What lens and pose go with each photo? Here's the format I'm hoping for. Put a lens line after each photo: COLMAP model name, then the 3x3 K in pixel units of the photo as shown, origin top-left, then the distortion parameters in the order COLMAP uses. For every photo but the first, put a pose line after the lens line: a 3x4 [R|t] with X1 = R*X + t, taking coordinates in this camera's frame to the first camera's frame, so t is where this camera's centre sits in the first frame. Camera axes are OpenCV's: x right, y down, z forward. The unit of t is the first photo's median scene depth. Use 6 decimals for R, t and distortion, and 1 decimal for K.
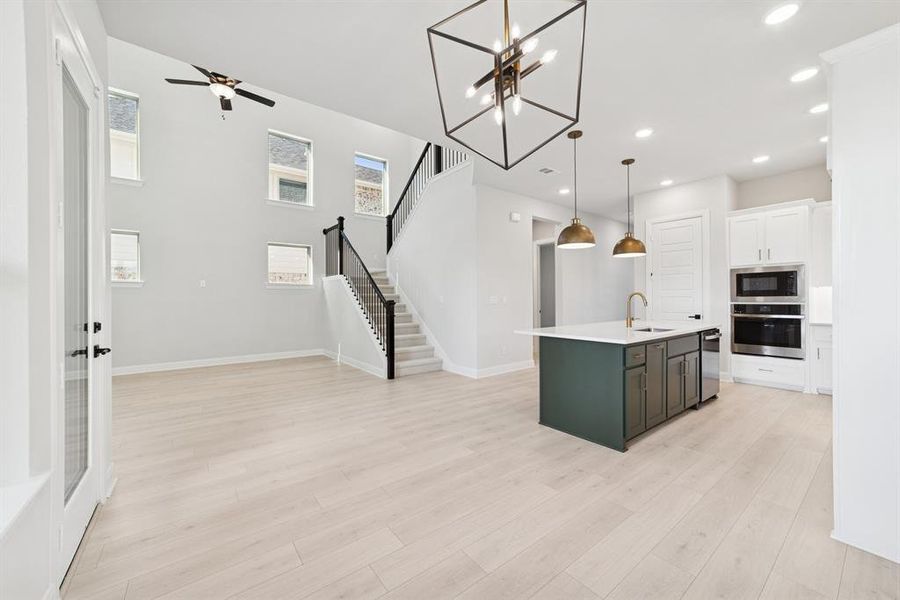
lens RADIAL K [[346.4, 0, 450.0], [0, 346.4, 300.0], [0, 0, 1]] dist [-0.020936, -0.000043]
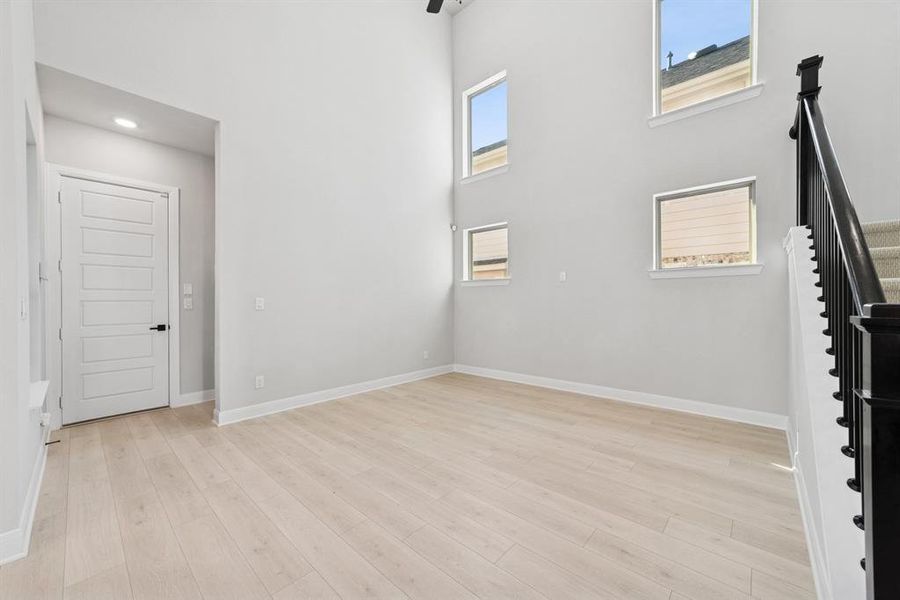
lens RADIAL K [[346.4, 0, 450.0], [0, 346.4, 300.0], [0, 0, 1]] dist [-0.020936, -0.000043]
pose [[0.171183, 0.004628, -0.985228, -0.043236], [0.001703, 0.999986, 0.004994, -0.001847], [0.985238, -0.002533, 0.171173, 0.587435]]
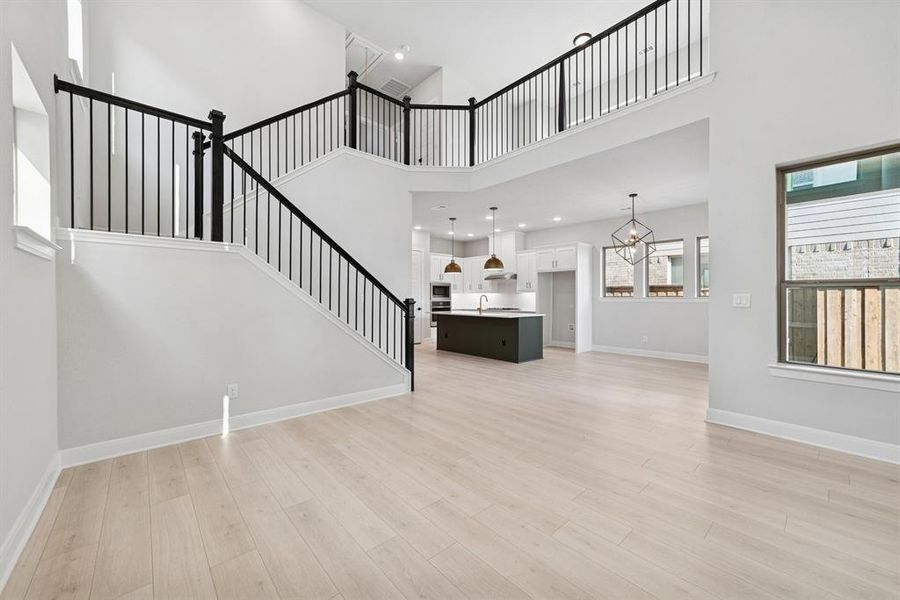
lens RADIAL K [[346.4, 0, 450.0], [0, 346.4, 300.0], [0, 0, 1]] dist [-0.020936, -0.000043]
pose [[-0.073174, 0.002568, 0.997316, -0.783238], [0.001927, 0.999995, -0.002434, 0.004352], [-0.997317, 0.001744, -0.073178, 0.734364]]
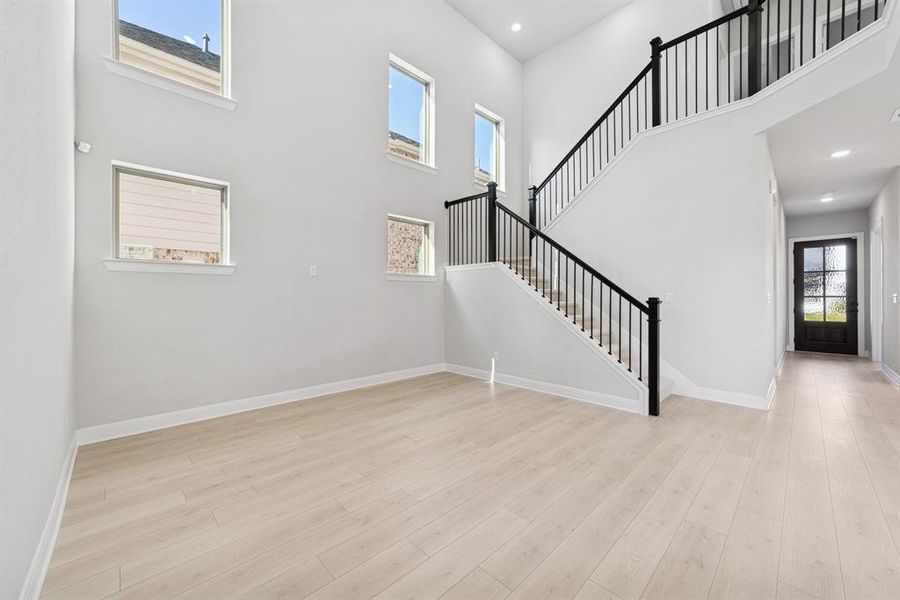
lens RADIAL K [[347.6, 0, 456.4], [0, 347.6, 299.7], [0, 0, 1]] dist [-0.001149, -0.000007]
pose [[0.992622, 0.006647, 0.121071, -0.486198], [-0.007409, 0.999955, 0.005852, 0.001500], [-0.121027, -0.006706, 0.992627, 0.290778]]
